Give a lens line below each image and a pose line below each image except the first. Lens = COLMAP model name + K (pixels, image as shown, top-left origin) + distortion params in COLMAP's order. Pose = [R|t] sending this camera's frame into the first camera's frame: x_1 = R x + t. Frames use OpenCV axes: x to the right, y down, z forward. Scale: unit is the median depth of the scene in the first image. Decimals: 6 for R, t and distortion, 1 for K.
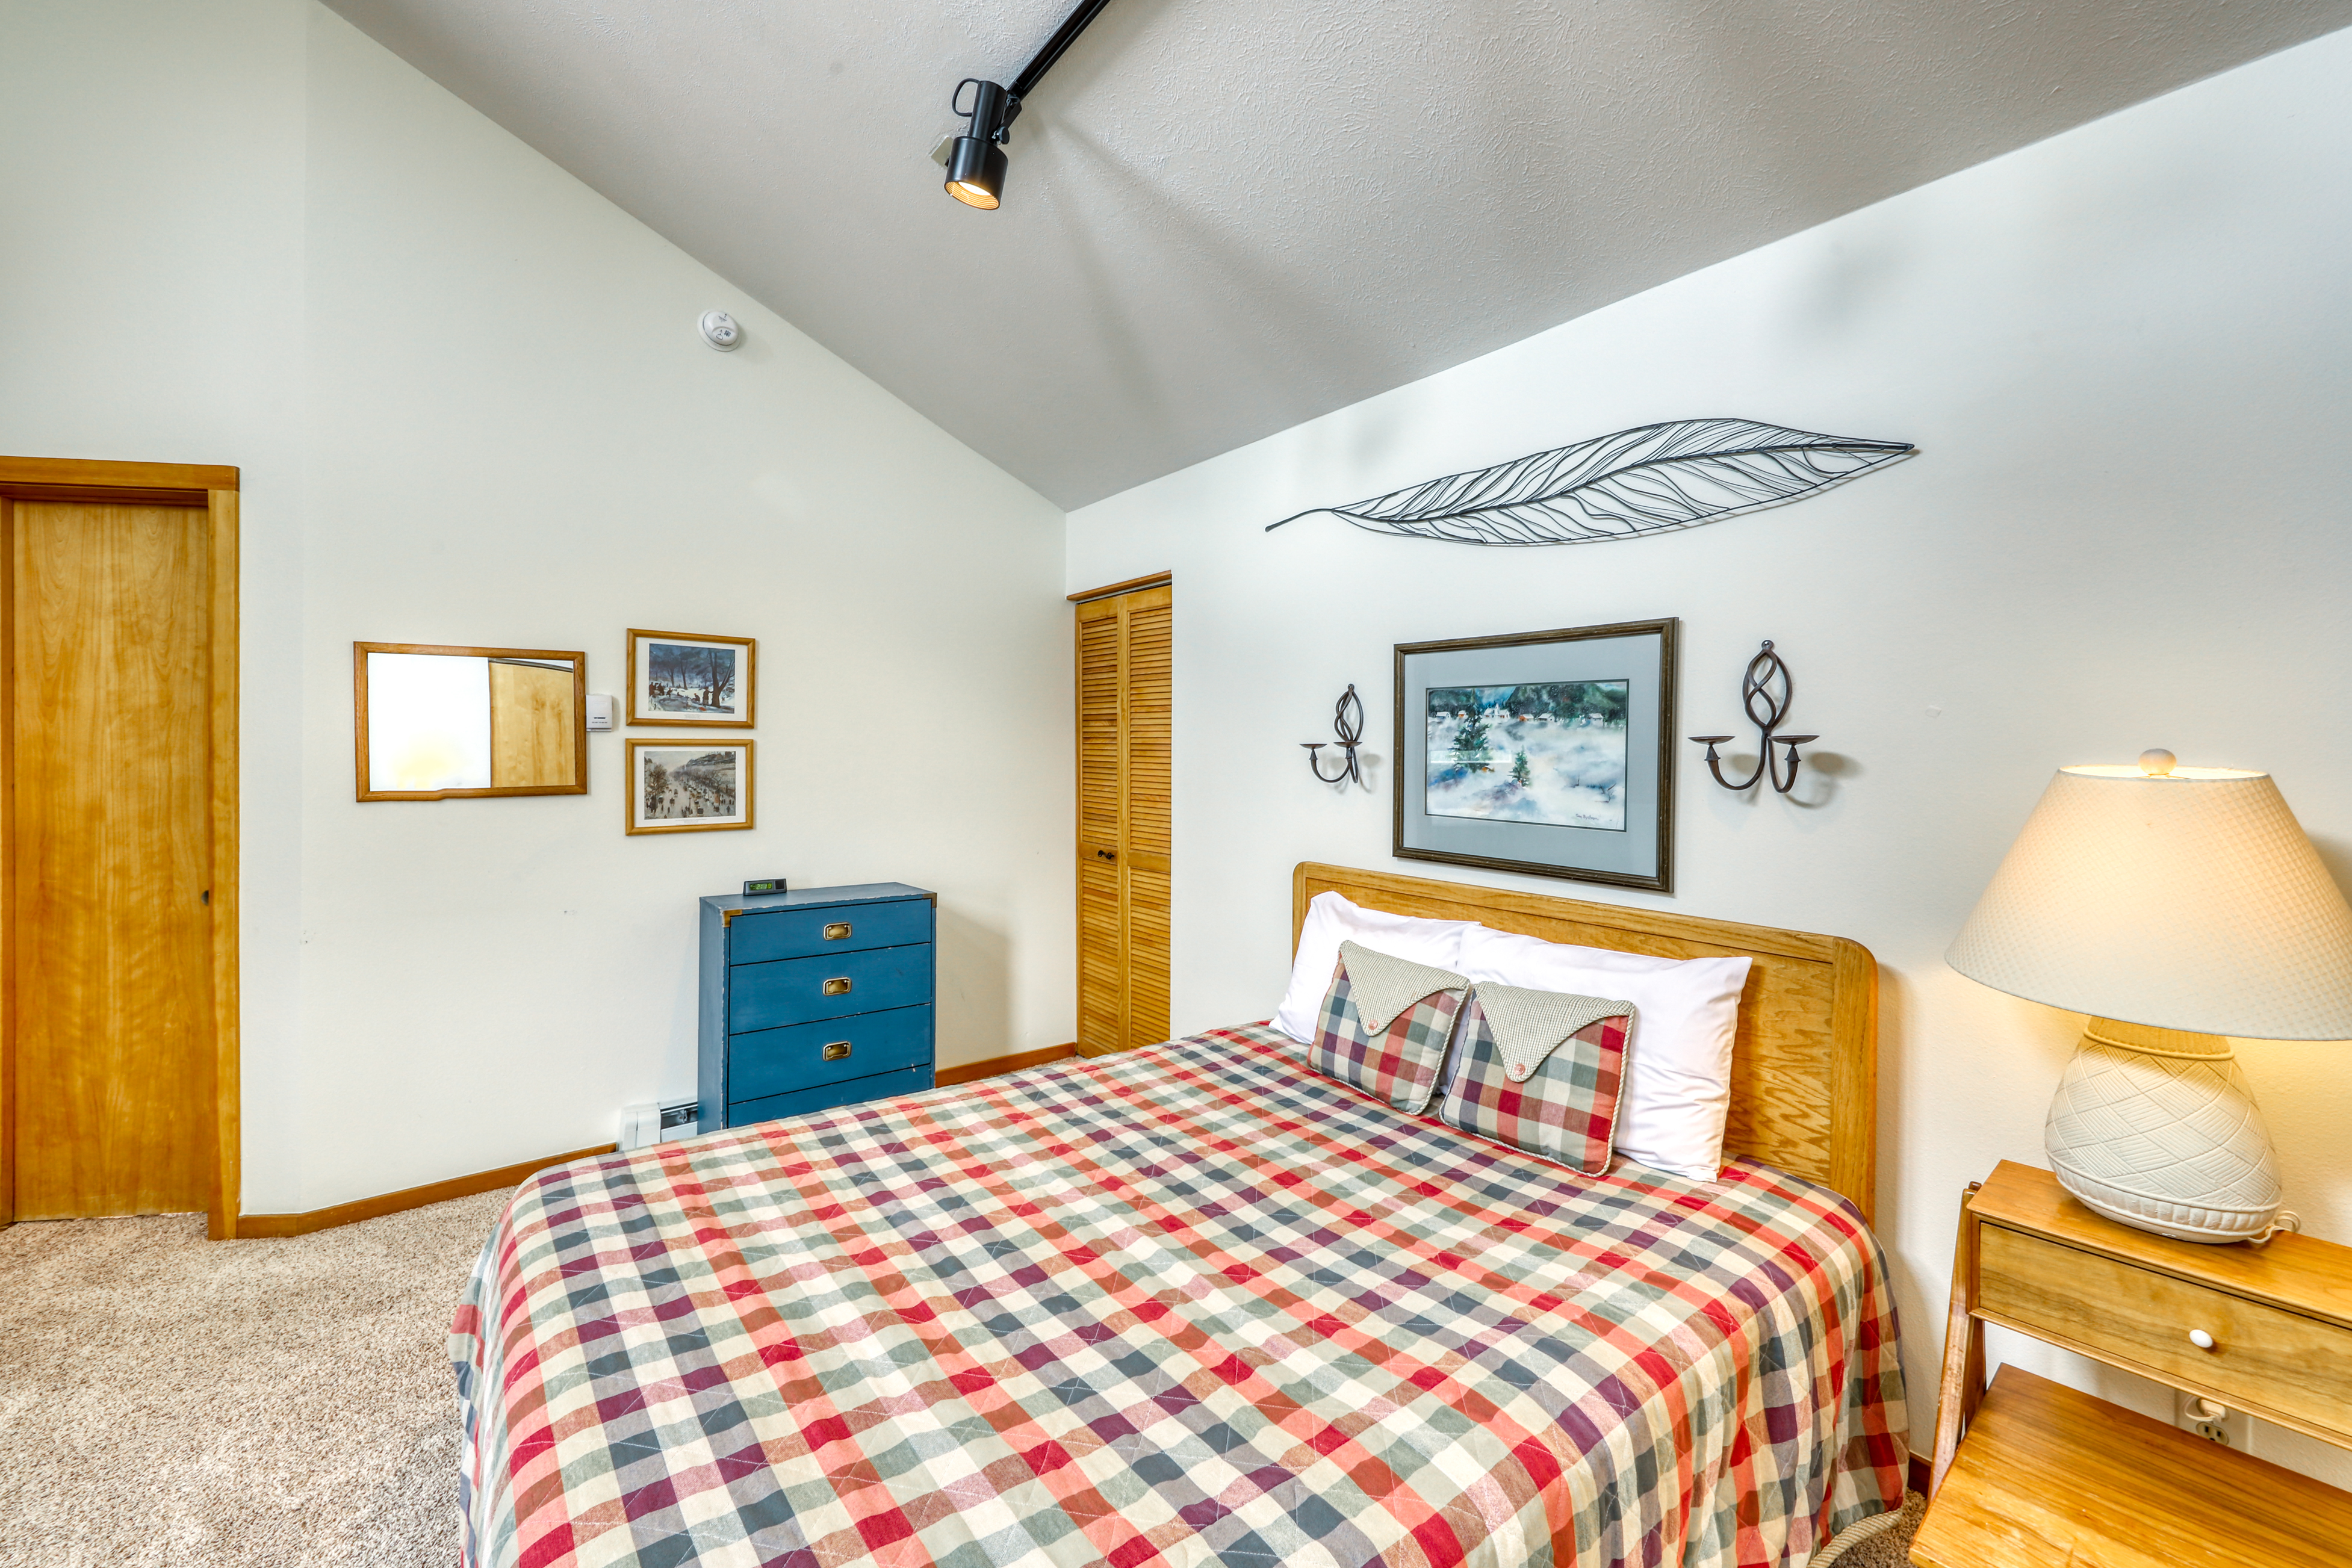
lens RADIAL K [[923.9, 0, 1170.9], [0, 923.9, 766.6], [0, 0, 1]] dist [0.003044, 0.000251]
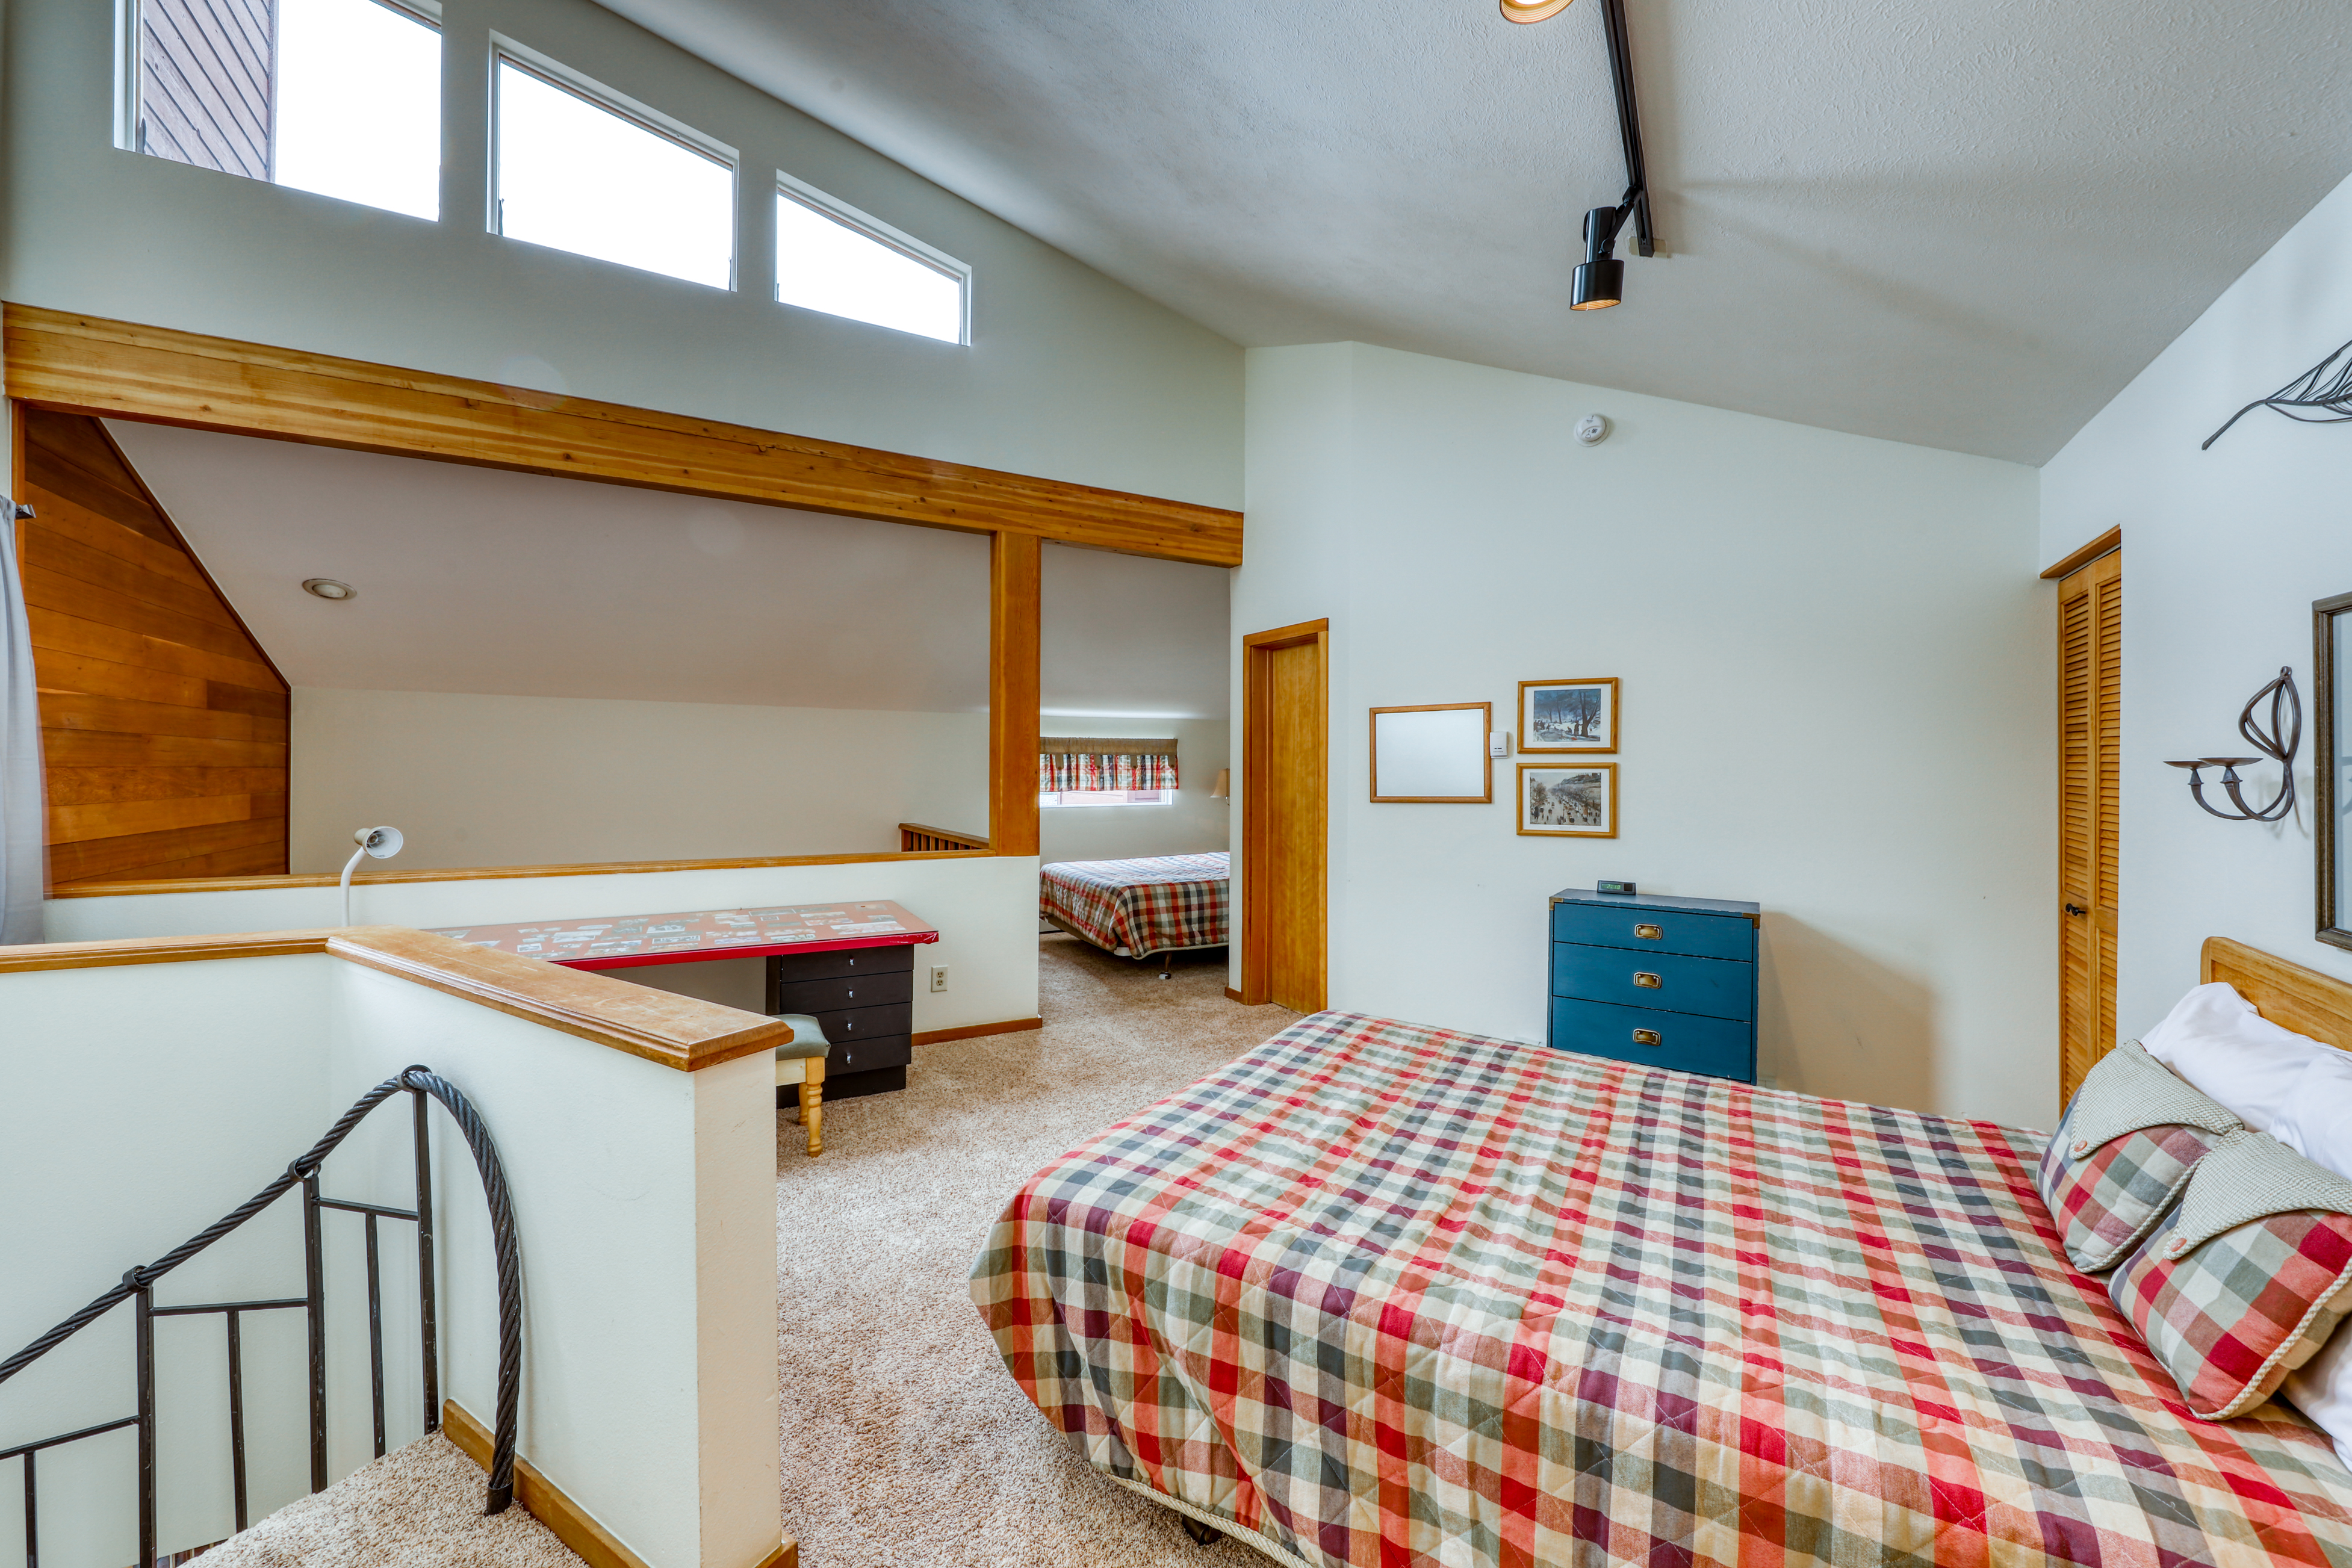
lens RADIAL K [[956.4, 0, 1176.0], [0, 956.4, 784.0], [0, 0, 1]] dist [0.000890, -0.000170]
pose [[0.349076, 0.010920, -0.937031, 0.530871], [-0.017299, 0.999837, 0.005208, 0.001481], [0.936935, 0.014392, 0.349208, 0.048541]]
